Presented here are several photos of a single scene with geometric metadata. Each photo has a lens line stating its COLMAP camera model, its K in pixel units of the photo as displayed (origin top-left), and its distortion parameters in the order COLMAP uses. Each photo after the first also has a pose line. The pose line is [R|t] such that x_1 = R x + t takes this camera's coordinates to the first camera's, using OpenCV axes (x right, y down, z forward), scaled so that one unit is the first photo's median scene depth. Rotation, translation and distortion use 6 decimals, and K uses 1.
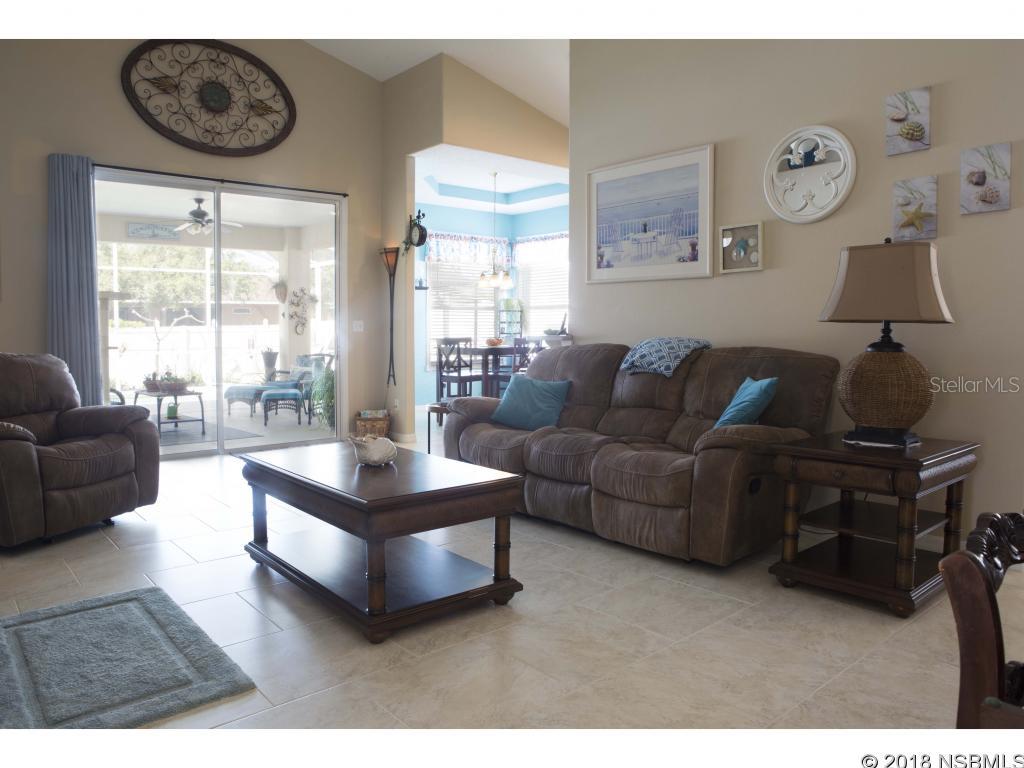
lens RADIAL K [[715.8, 0, 512.0], [0, 715.8, 384.0], [0, 0, 1]] dist [-0.004563, -0.001670]
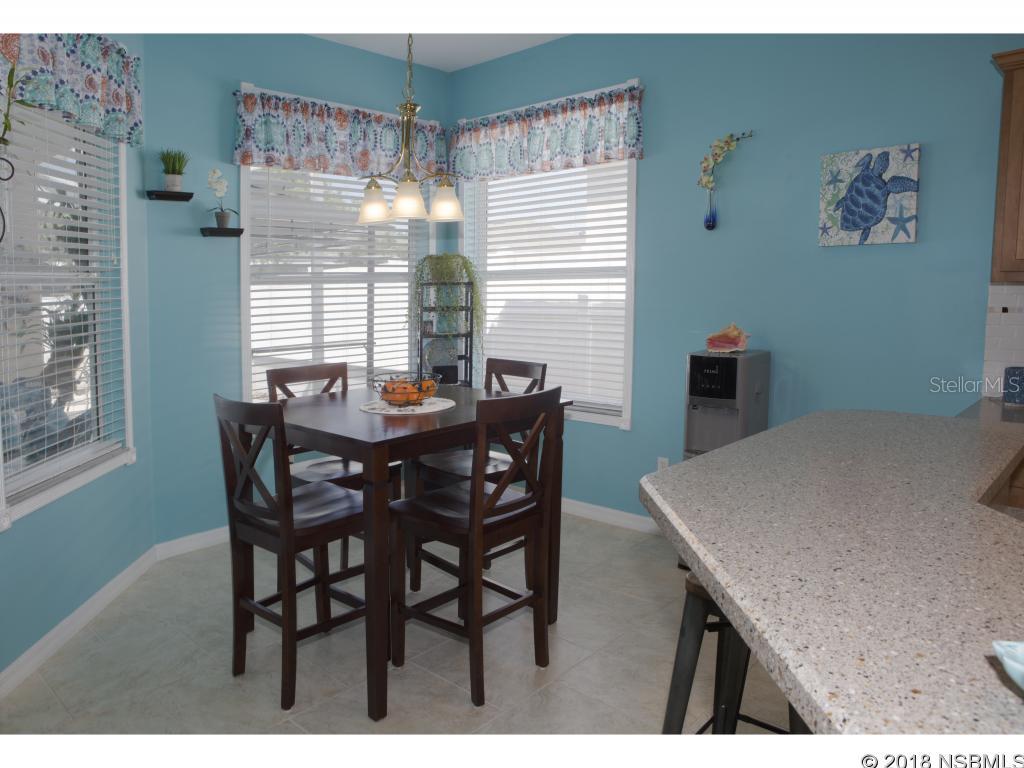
lens RADIAL K [[715.8, 0, 512.0], [0, 715.8, 384.0], [0, 0, 1]] dist [-0.004563, -0.001670]
pose [[0.995104, -0.017413, 0.097292, -0.007608], [0.010468, 0.997390, 0.071443, -0.073055], [-0.098282, -0.070074, 0.992688, 0.561251]]
